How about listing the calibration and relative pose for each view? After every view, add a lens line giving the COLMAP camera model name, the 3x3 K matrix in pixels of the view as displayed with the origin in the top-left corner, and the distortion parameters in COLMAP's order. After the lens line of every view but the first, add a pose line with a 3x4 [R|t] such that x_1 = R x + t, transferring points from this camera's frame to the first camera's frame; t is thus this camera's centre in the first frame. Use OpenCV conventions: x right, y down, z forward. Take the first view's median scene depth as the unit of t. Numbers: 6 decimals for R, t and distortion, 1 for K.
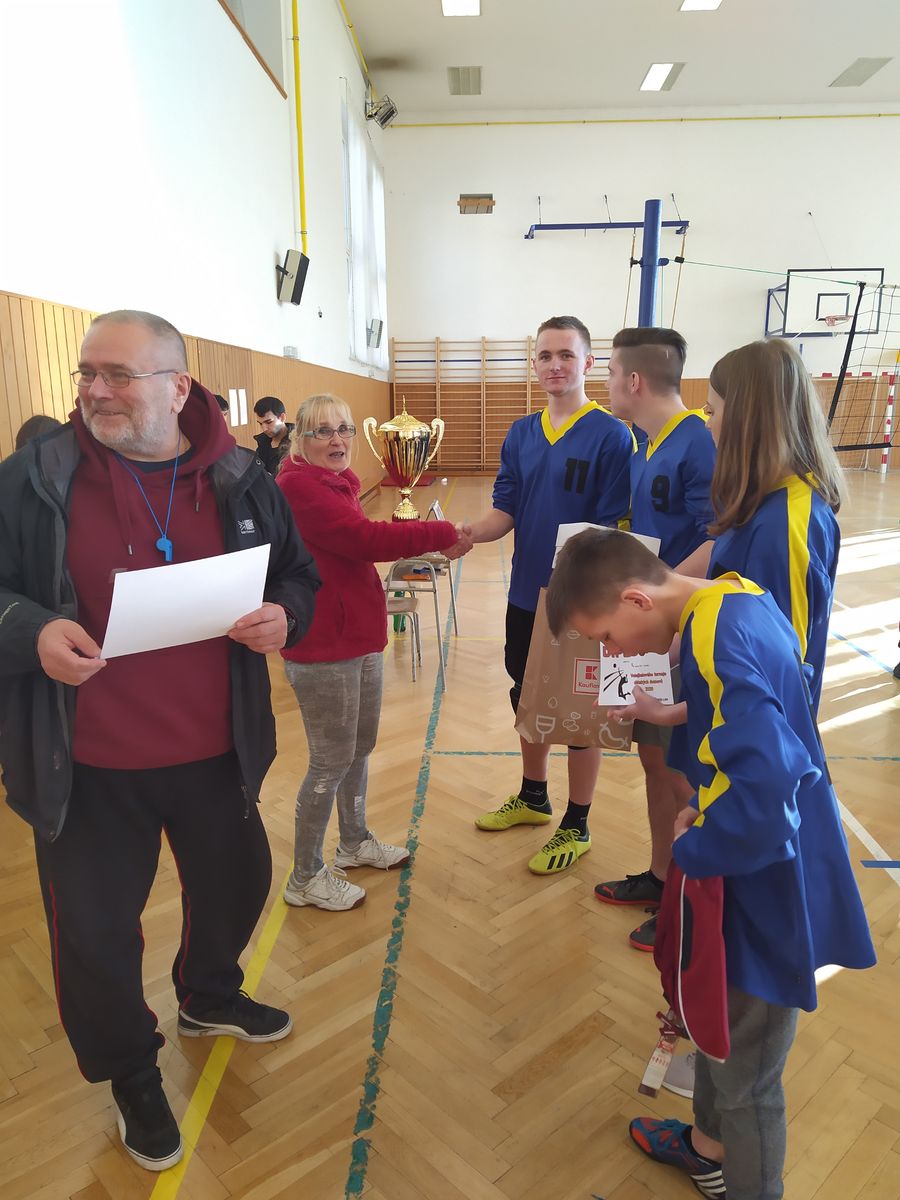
lens RADIAL K [[931.0, 0, 402.7], [0, 931.0, 611.0], [0, 0, 1]] dist [0.104453, -0.110834]
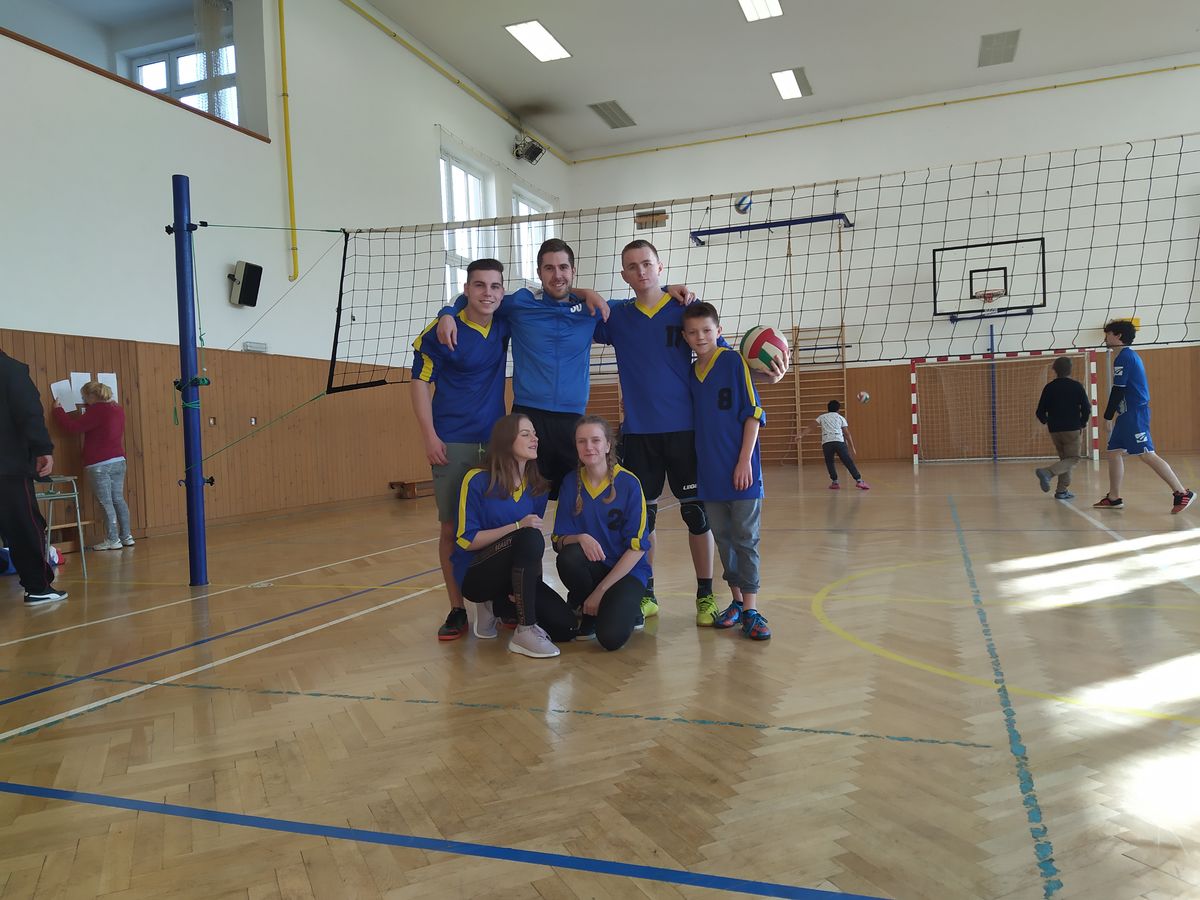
lens RADIAL K [[931.0, 0, 640.8], [0, 931.0, 438.5], [0, 0, 1]] dist [0.104453, -0.110834]
pose [[0.944528, -0.027175, -0.327304, 0.430485], [-0.042739, 0.977927, -0.204529, 0.025077], [0.325637, 0.207172, 0.922518, 0.088147]]
